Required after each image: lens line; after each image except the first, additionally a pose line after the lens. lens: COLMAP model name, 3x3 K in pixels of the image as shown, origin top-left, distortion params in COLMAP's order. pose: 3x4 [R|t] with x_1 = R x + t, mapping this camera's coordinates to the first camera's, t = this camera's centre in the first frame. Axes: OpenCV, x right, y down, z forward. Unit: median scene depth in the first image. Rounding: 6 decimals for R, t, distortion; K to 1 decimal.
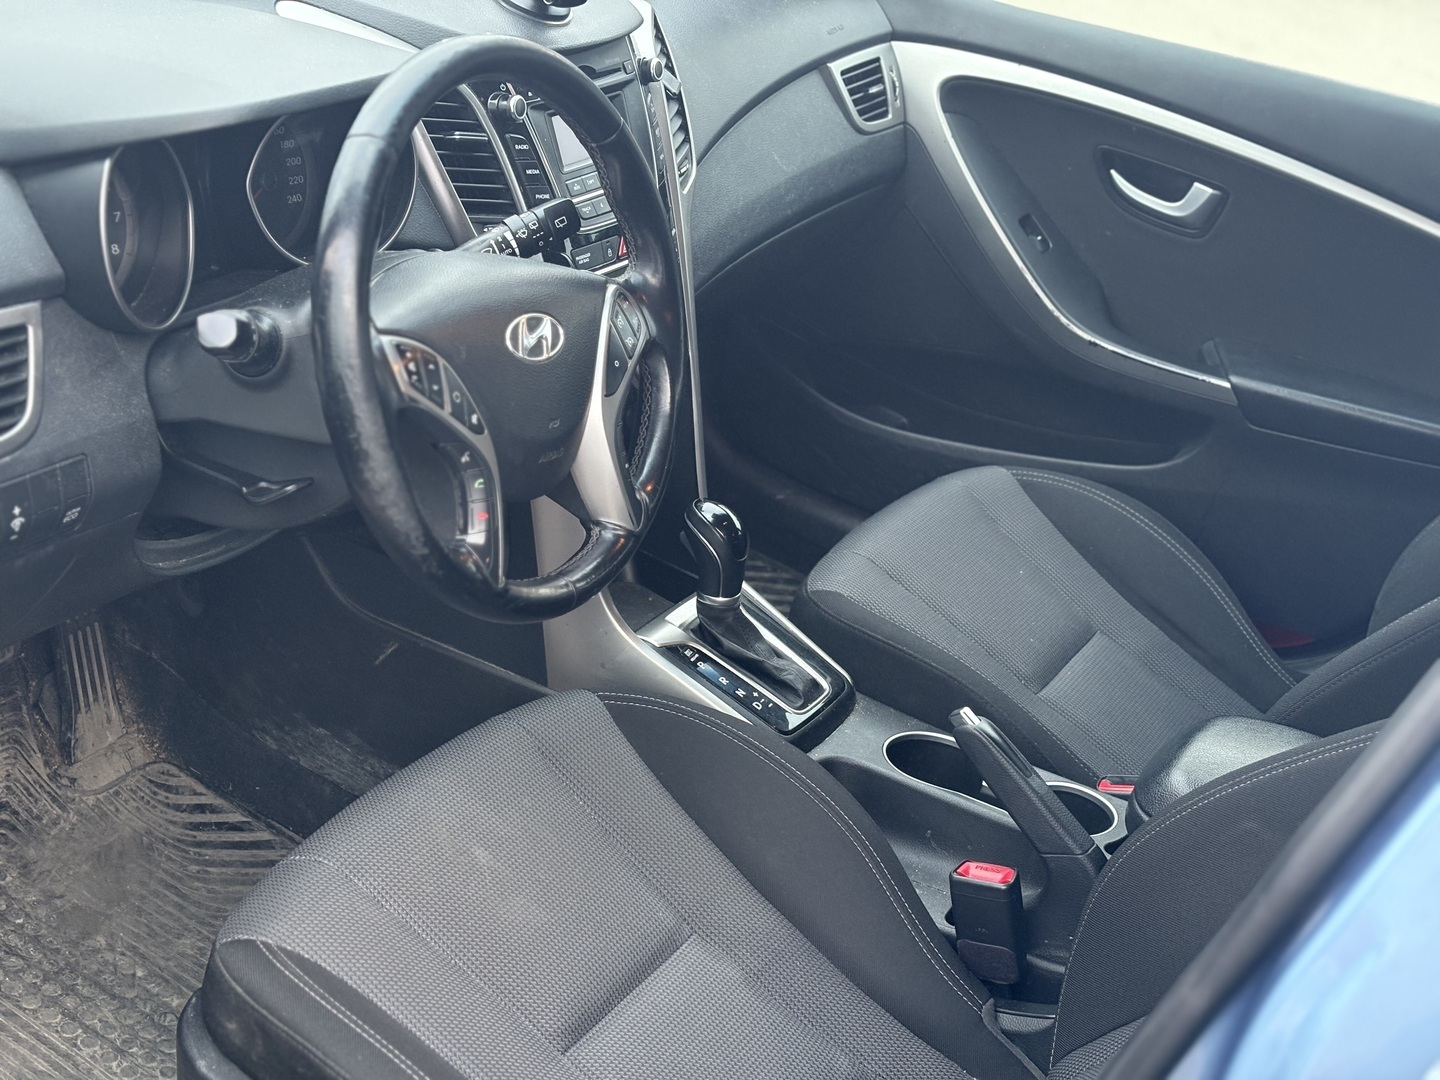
lens RADIAL K [[2130.5, 0, 720.0], [0, 2130.5, 540.0], [0, 0, 1]] dist [0.017782, 0.023355]
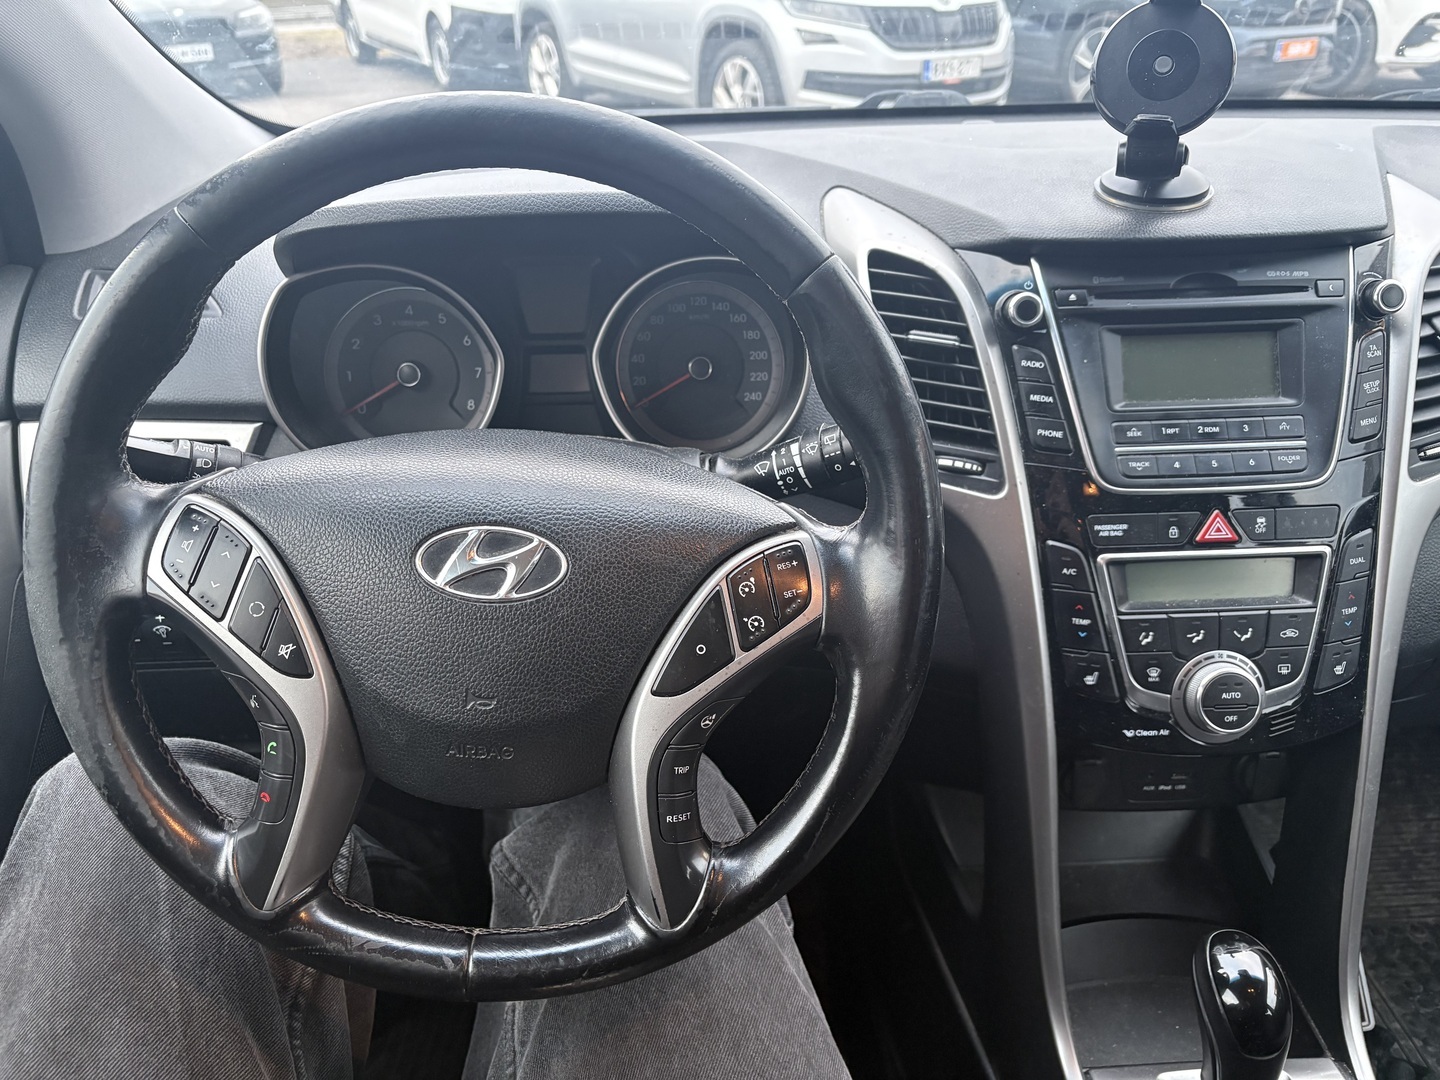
lens RADIAL K [[1097.7, 0, 720.0], [0, 1097.7, 540.0], [0, 0, 1]] dist [-0.001937, 0.002625]
pose [[0.509743, 0.174527, -0.842438, 0.187320], [-0.281180, 0.959229, 0.028586, -0.110600], [0.813080, 0.222305, 0.538034, 0.747443]]
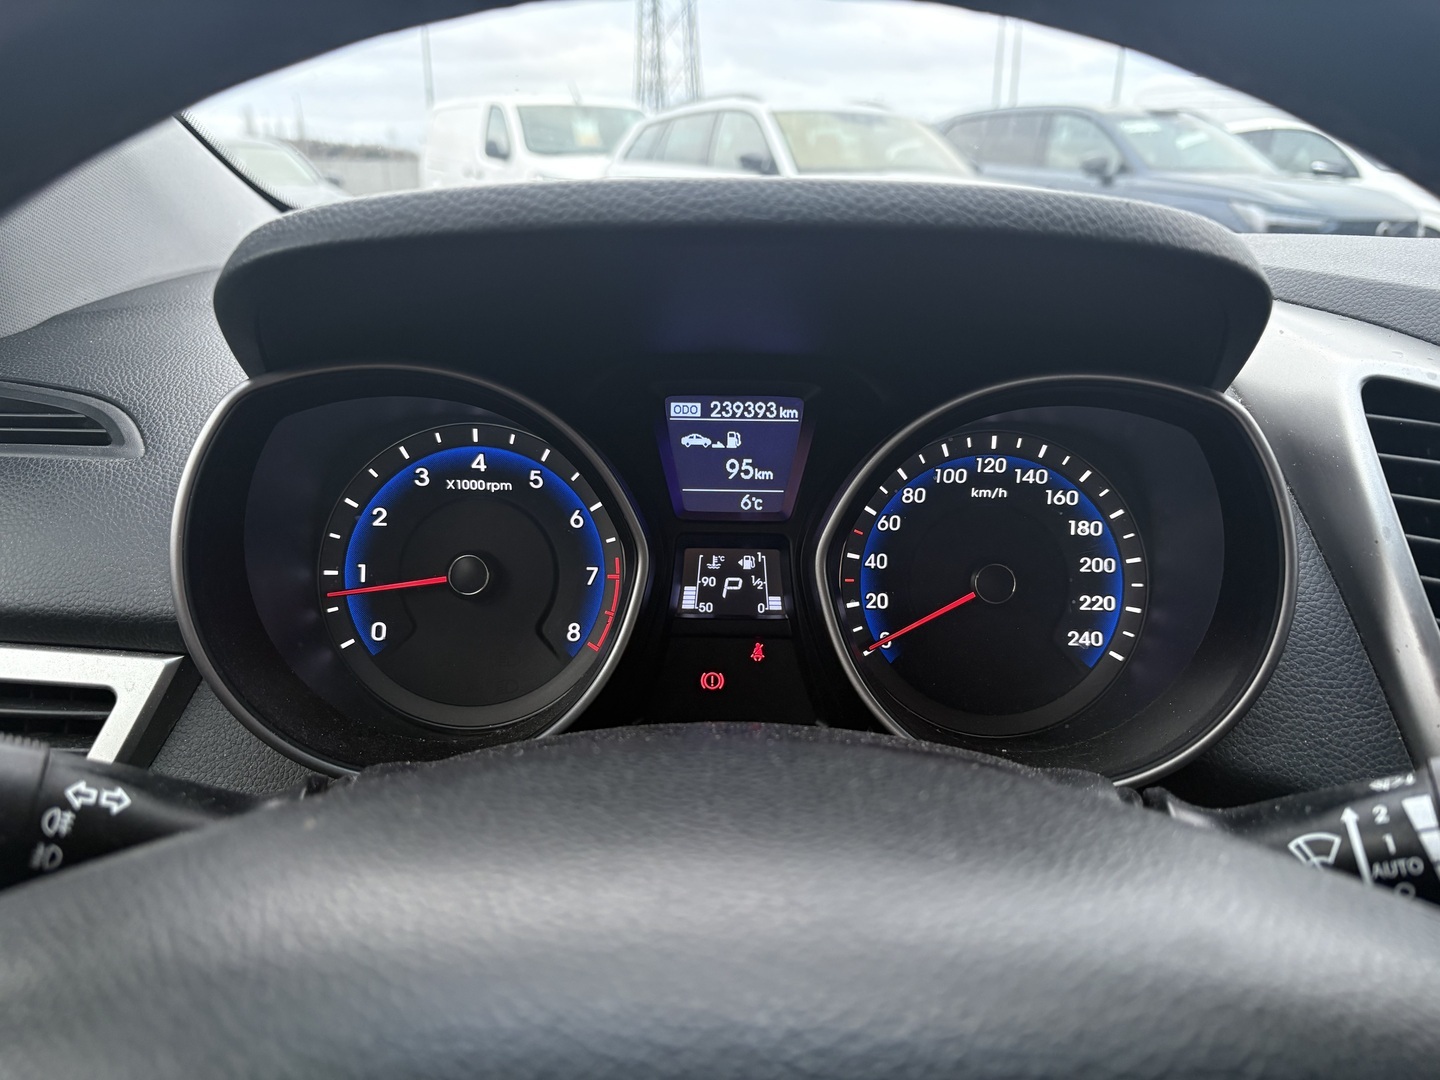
lens RADIAL K [[1084.4, 0, 720.0], [0, 1084.4, 540.0], [0, 0, 1]] dist [0.029228, -0.001935]
pose [[0.459930, 0.069906, -0.885199, -0.019223], [-0.324927, 0.941005, -0.094512, -0.129318], [0.826370, 0.331094, 0.455510, 0.801430]]
